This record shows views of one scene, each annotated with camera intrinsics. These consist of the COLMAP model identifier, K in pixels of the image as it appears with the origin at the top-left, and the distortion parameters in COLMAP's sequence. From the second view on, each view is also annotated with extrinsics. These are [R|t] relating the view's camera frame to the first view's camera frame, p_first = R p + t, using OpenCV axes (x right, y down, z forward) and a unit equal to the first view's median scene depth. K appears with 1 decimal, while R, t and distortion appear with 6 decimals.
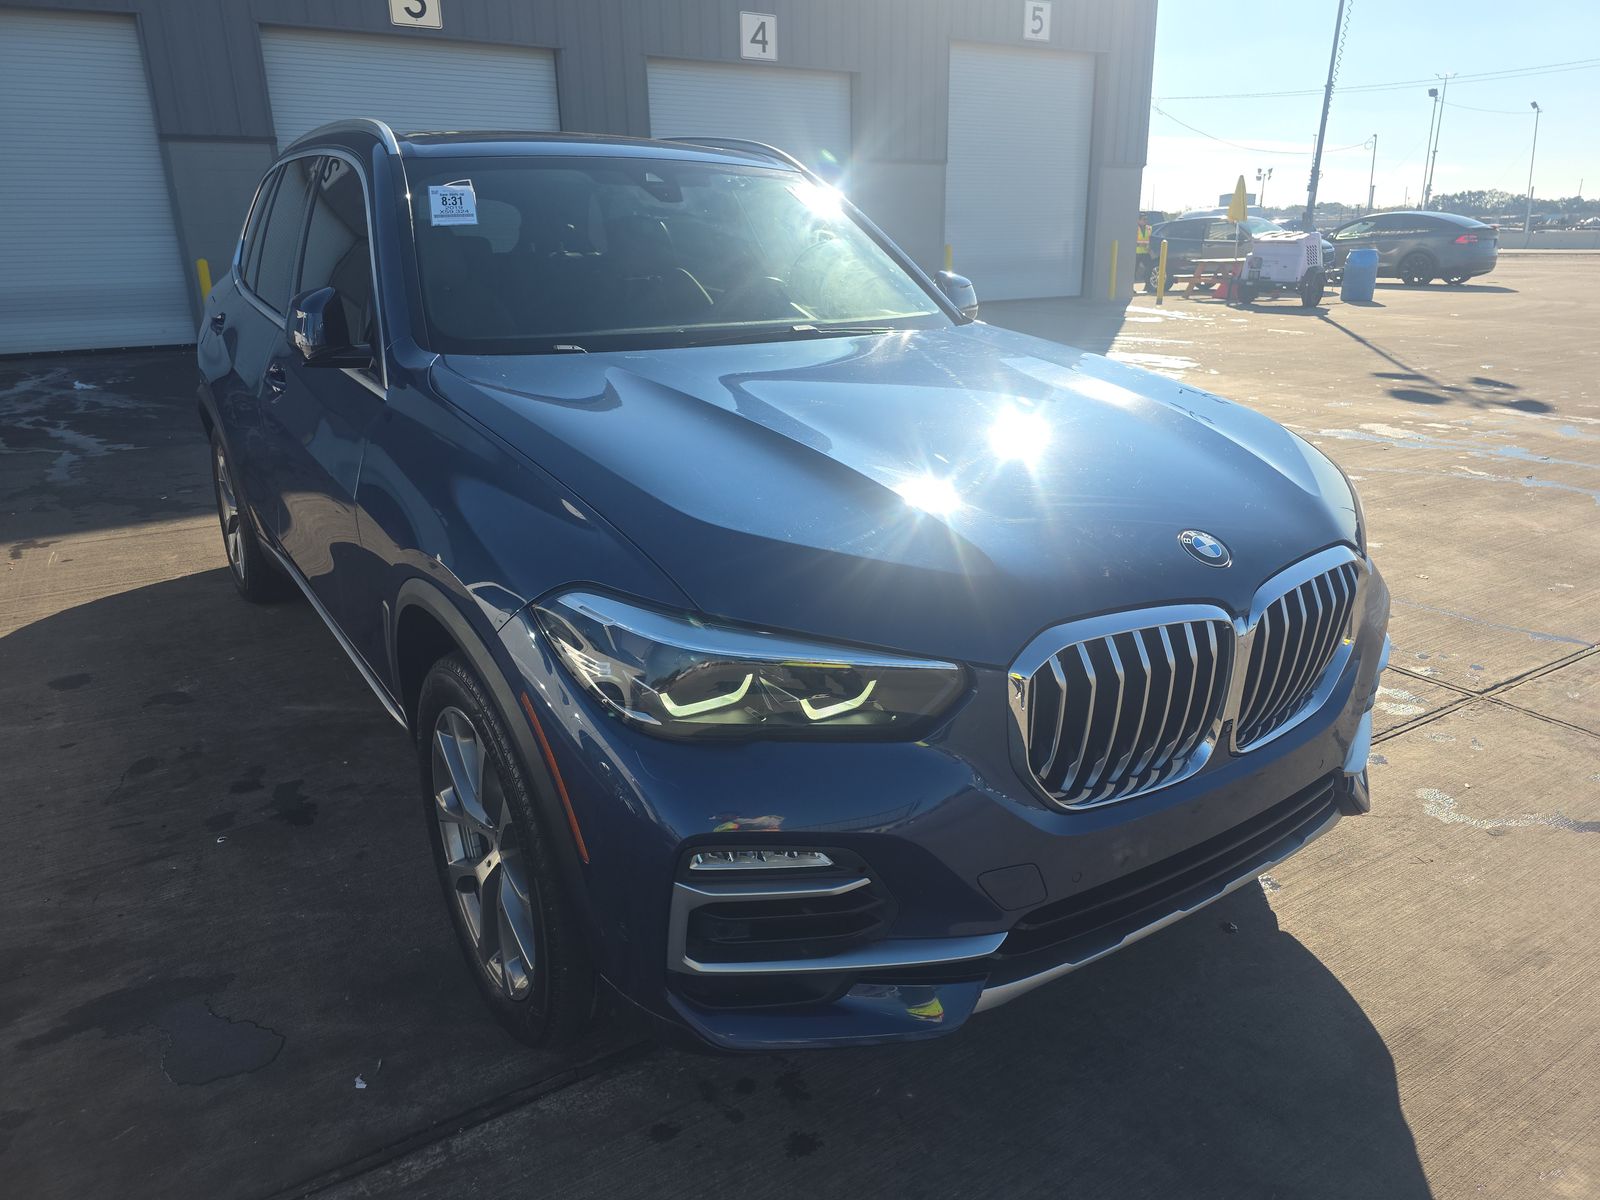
lens RADIAL K [[1082.1, 0, 800.0], [0, 1082.1, 600.0], [0, 0, 1]] dist [0.005406, -0.008365]
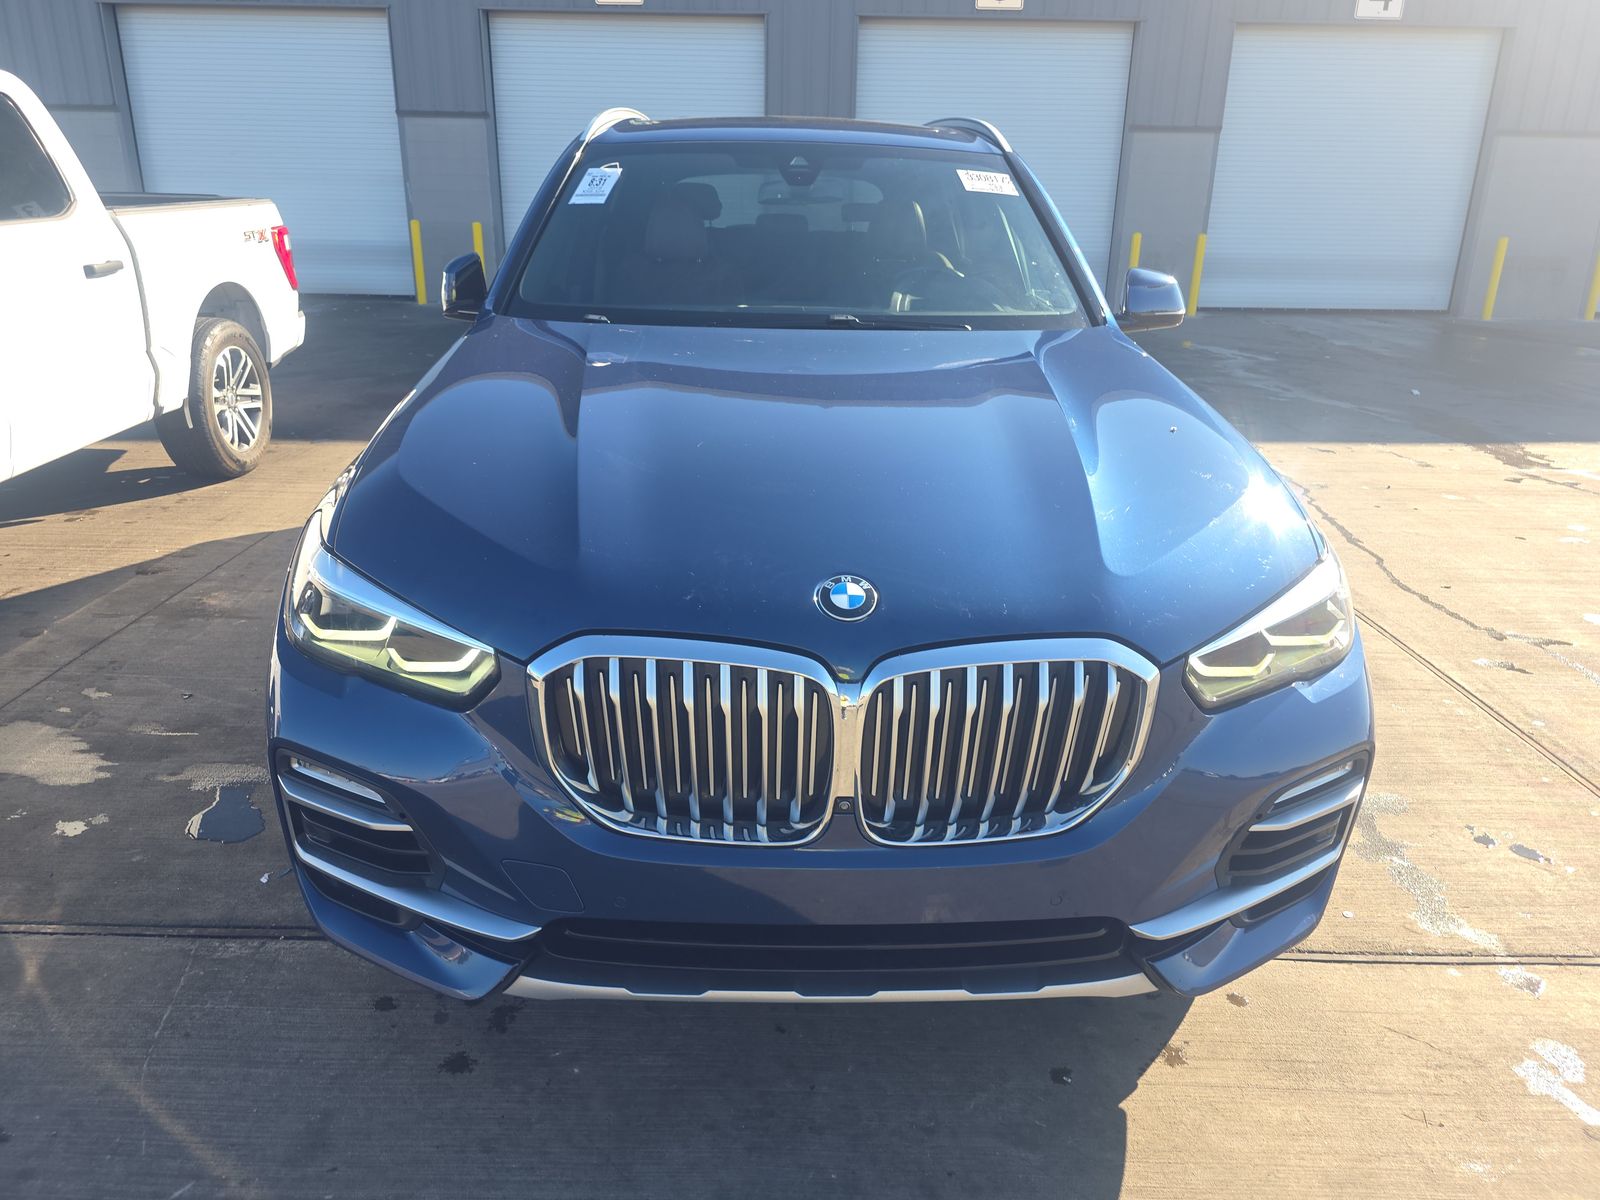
lens RADIAL K [[1082.1, 0, 800.0], [0, 1082.1, 600.0], [0, 0, 1]] dist [0.005406, -0.008365]
pose [[0.839052, 0.205611, -0.503702, 0.549076], [-0.196354, 0.977879, 0.072090, -0.070704], [0.507382, 0.038416, 0.860864, 0.166770]]
